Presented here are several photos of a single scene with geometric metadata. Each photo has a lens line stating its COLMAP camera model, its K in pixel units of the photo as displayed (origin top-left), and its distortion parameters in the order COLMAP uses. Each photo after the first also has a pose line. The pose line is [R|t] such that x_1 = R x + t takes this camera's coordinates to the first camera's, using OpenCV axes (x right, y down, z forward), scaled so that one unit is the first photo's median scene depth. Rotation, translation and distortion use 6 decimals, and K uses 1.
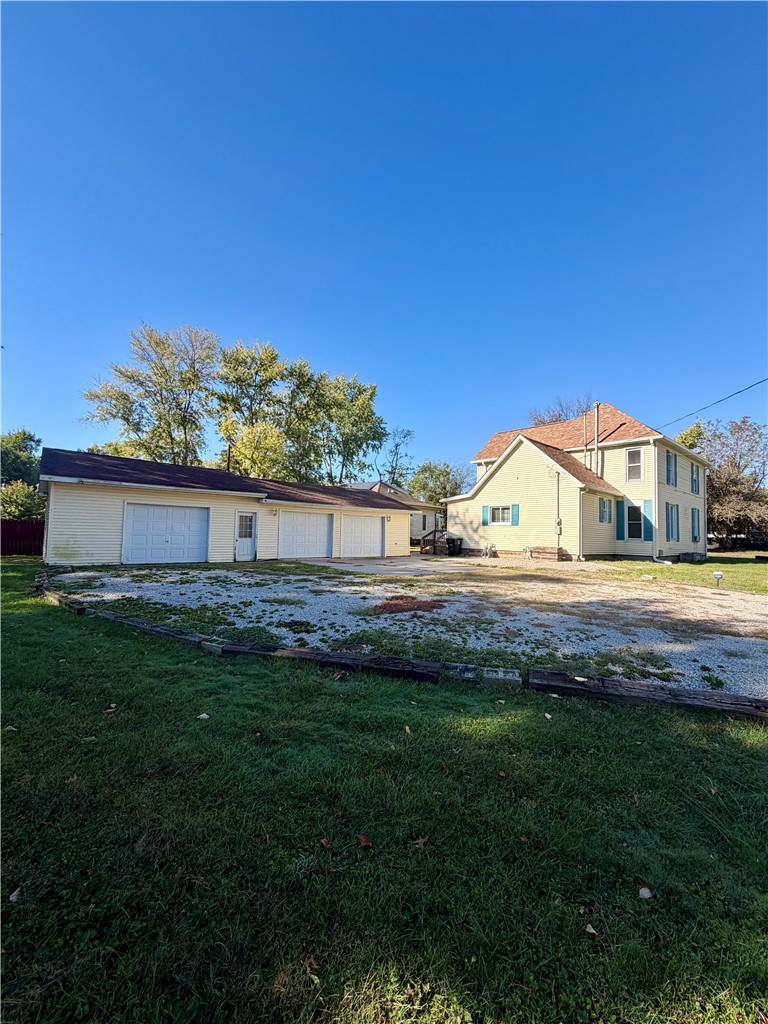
lens RADIAL K [[406.6, 0, 384.0], [0, 406.6, 512.0], [0, 0, 1]] dist [-0.000820, -0.000041]
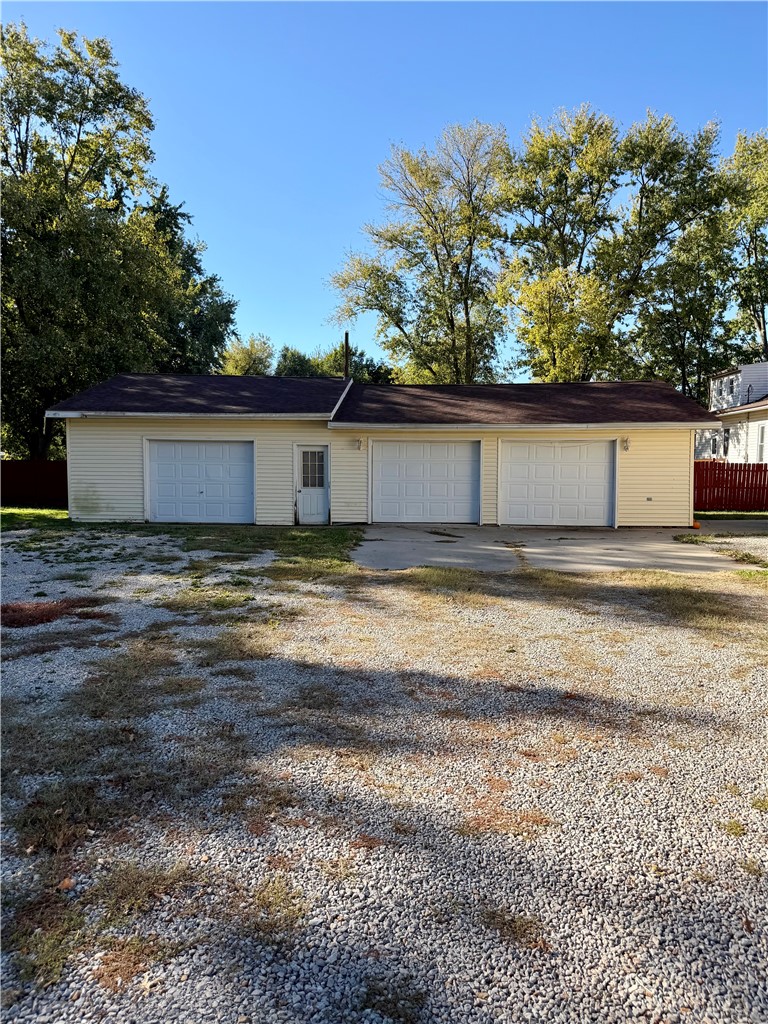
lens RADIAL K [[746.1, 0, 384.0], [0, 746.1, 512.0], [0, 0, 1]] dist [0.062876, -0.000226]
pose [[0.728282, 0.018389, -0.685031, 0.236302], [0.046644, 0.995991, 0.076325, 0.009100], [0.683688, -0.087538, 0.724505, 0.113460]]
